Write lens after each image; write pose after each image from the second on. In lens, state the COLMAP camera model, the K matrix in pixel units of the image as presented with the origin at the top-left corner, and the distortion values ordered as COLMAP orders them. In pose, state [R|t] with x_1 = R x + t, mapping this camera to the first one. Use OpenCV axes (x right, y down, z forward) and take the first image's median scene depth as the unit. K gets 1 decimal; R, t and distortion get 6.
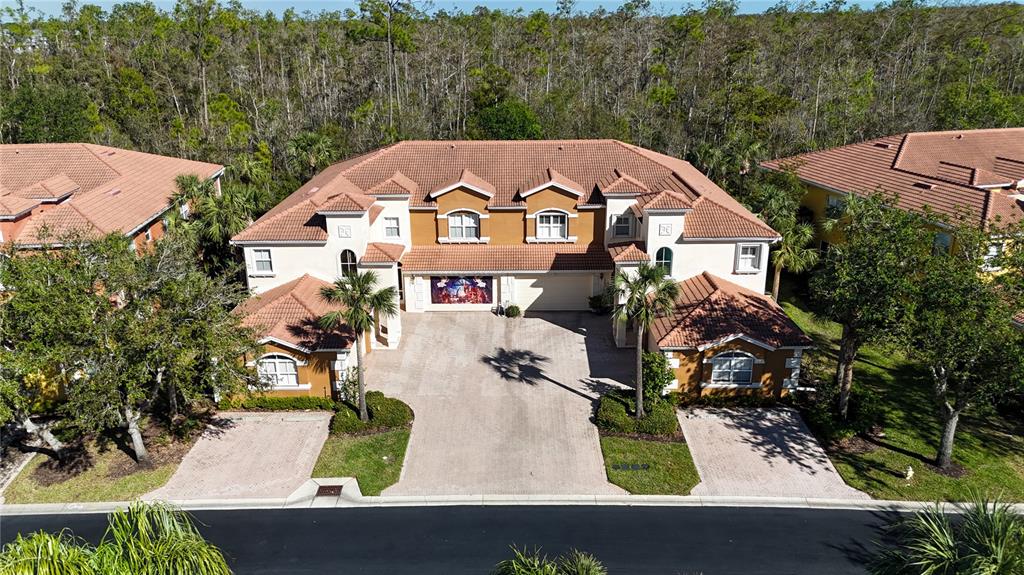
lens RADIAL K [[752.8, 0, 513.2], [0, 752.8, 282.4], [0, 0, 1]] dist [0.081262, -0.085836]
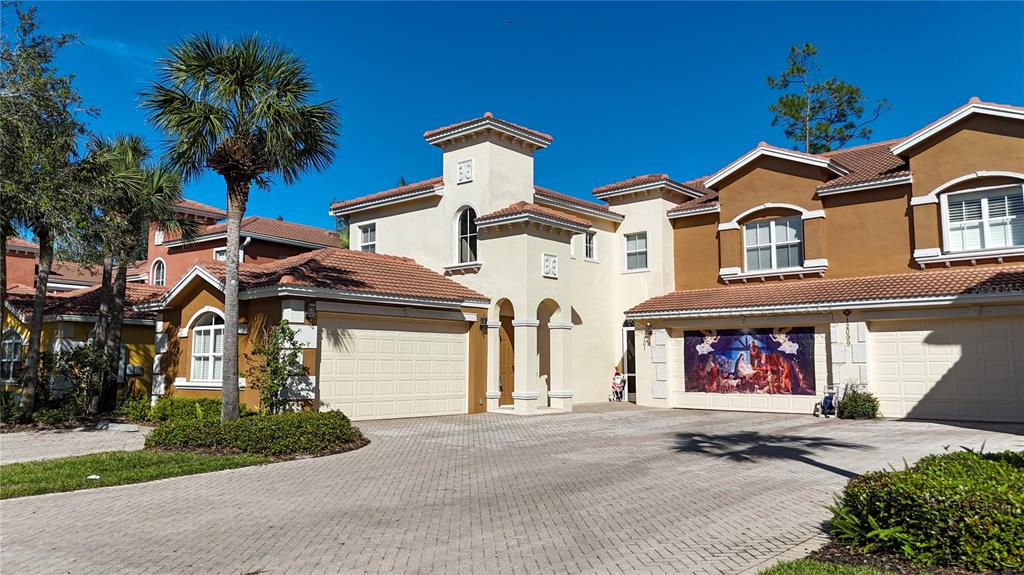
lens RADIAL K [[752.8, 0, 516.8], [0, 752.8, 285.0], [0, 0, 1]] dist [0.081262, -0.085836]
pose [[0.756190, -0.063312, -0.651282, 0.149470], [-0.218756, 0.913581, -0.342805, 0.181077], [0.616703, 0.401698, 0.676991, 0.677430]]
